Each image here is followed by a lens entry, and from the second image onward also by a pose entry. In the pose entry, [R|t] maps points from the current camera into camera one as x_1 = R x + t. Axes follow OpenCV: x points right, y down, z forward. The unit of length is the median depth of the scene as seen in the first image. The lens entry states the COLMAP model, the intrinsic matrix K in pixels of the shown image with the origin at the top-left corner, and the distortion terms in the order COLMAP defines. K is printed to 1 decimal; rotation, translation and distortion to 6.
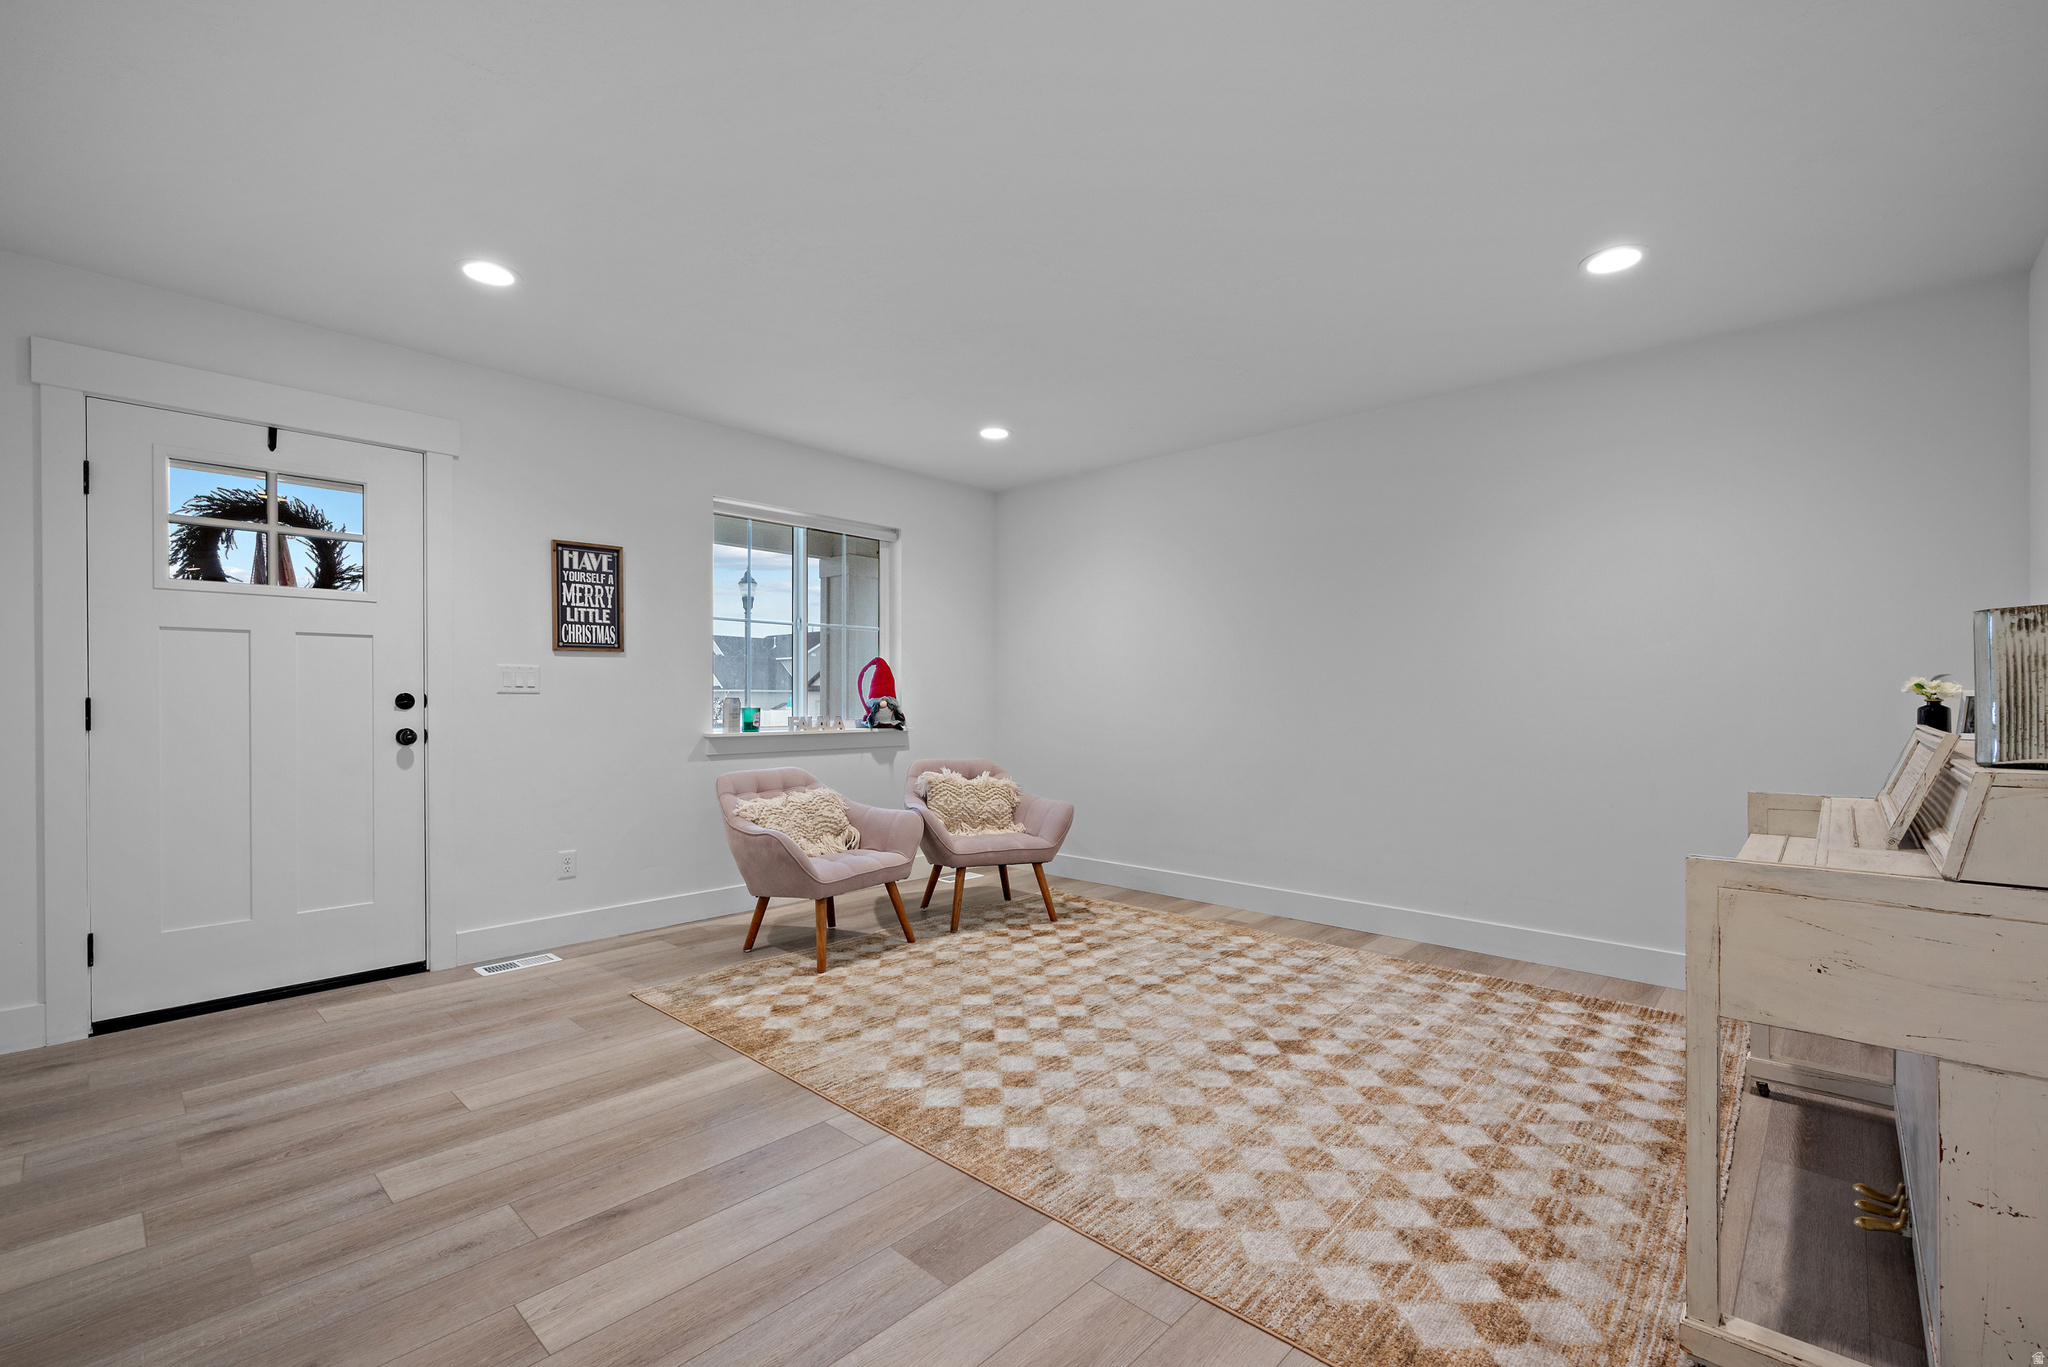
lens RADIAL K [[875.3, 0, 1027.6], [0, 875.3, 686.9], [0, 0, 1]] dist [0.001558, -0.000151]
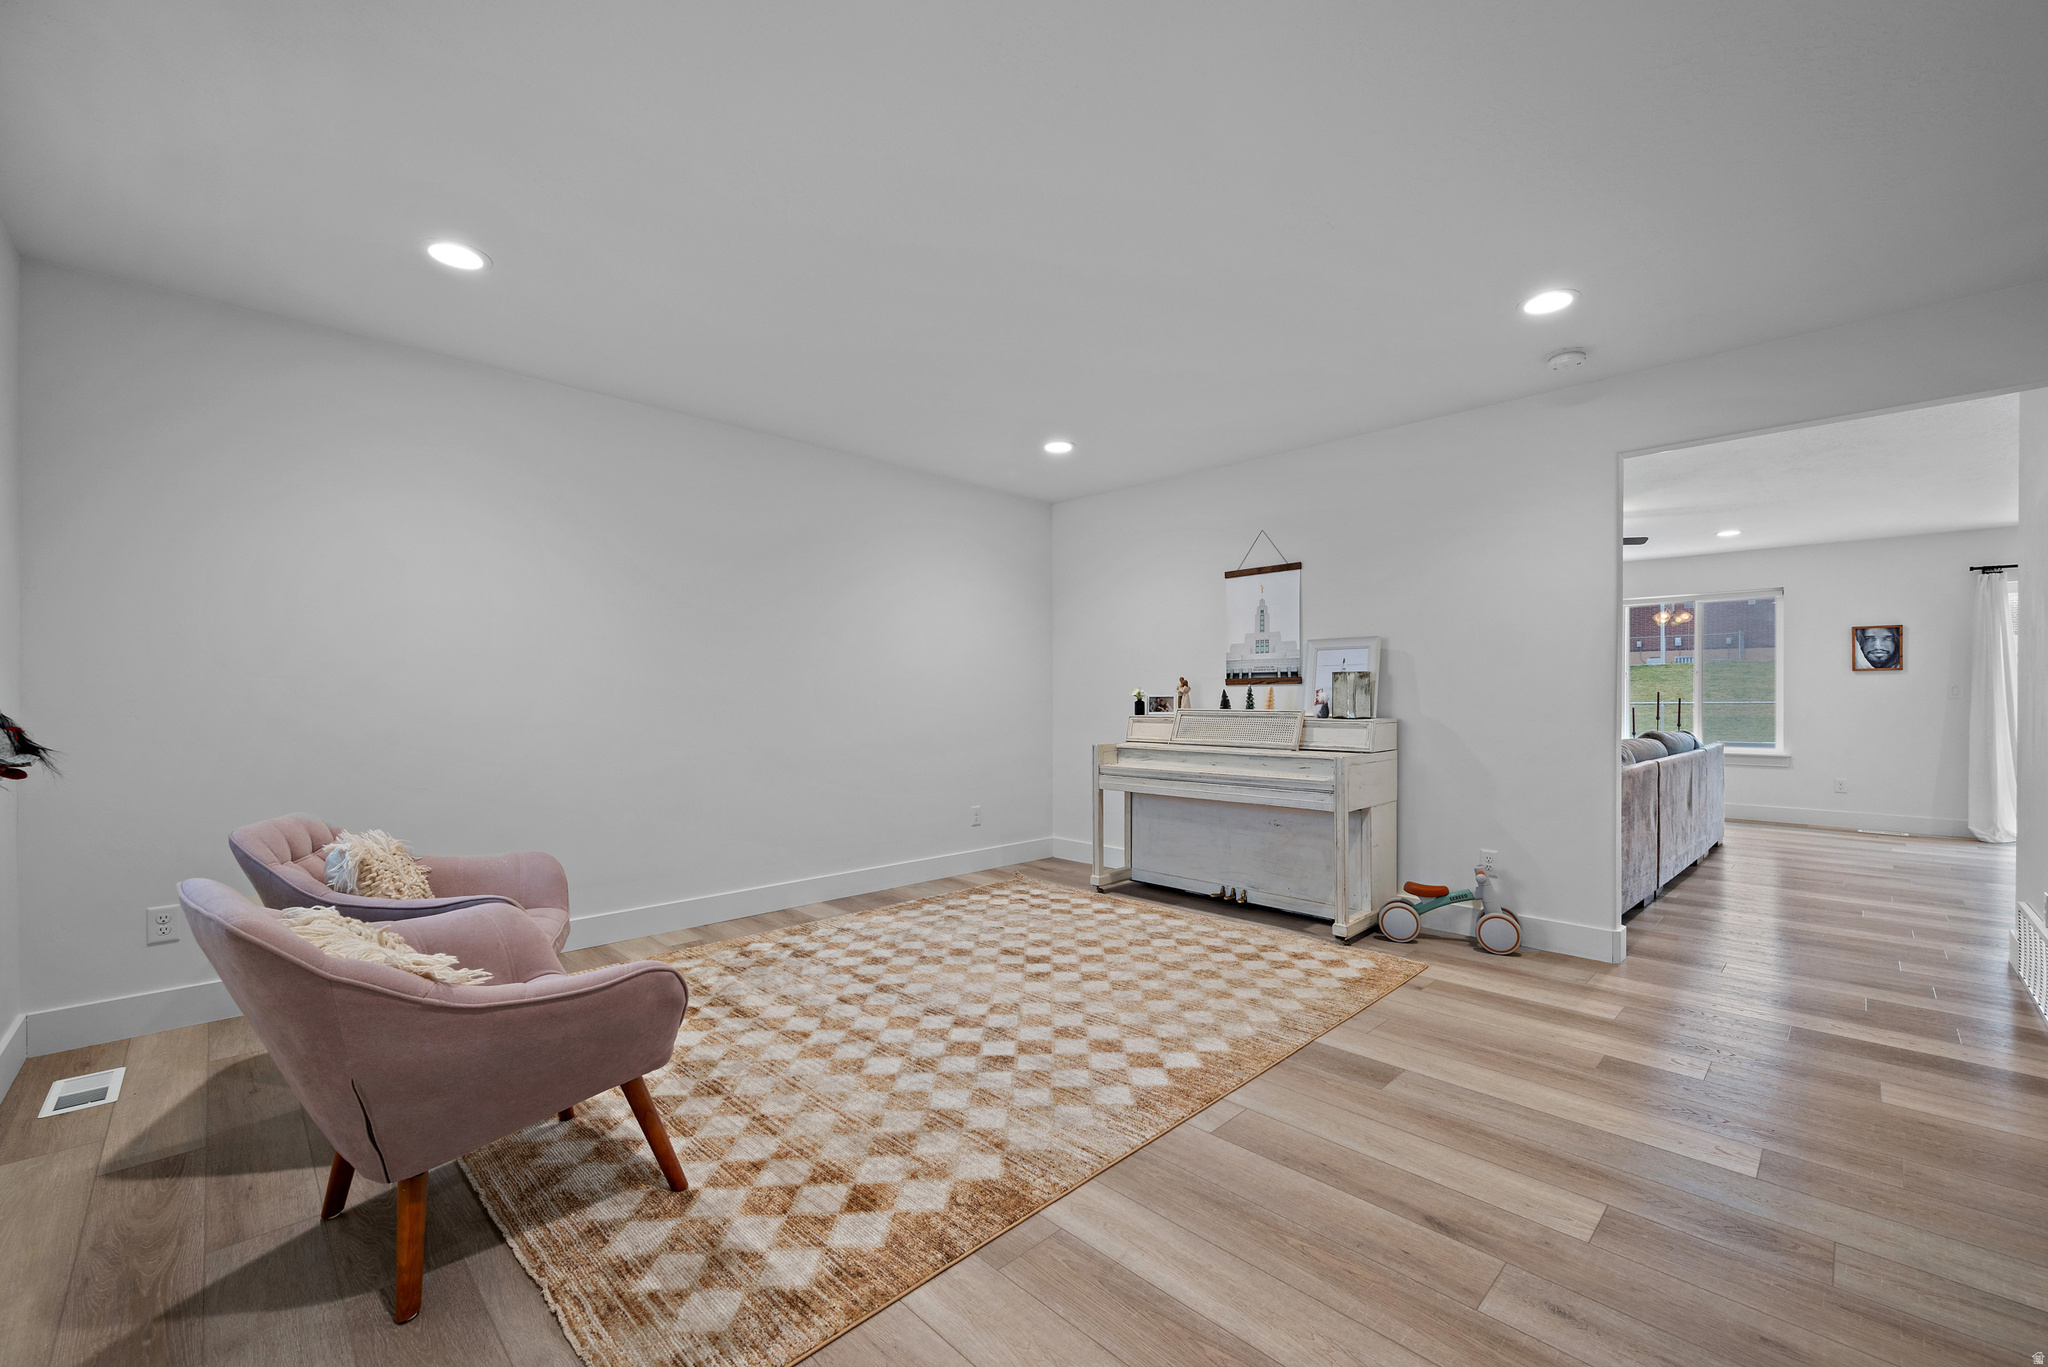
lens RADIAL K [[821.0, 0, 1021.1], [0, 821.0, 701.5], [0, 0, 1]] dist [-0.003000, 0.000049]
pose [[0.058545, -0.007640, 0.998256, -0.888580], [-0.011096, 0.999904, 0.008303, 0.003406], [-0.998223, -0.011563, 0.058454, 0.888351]]
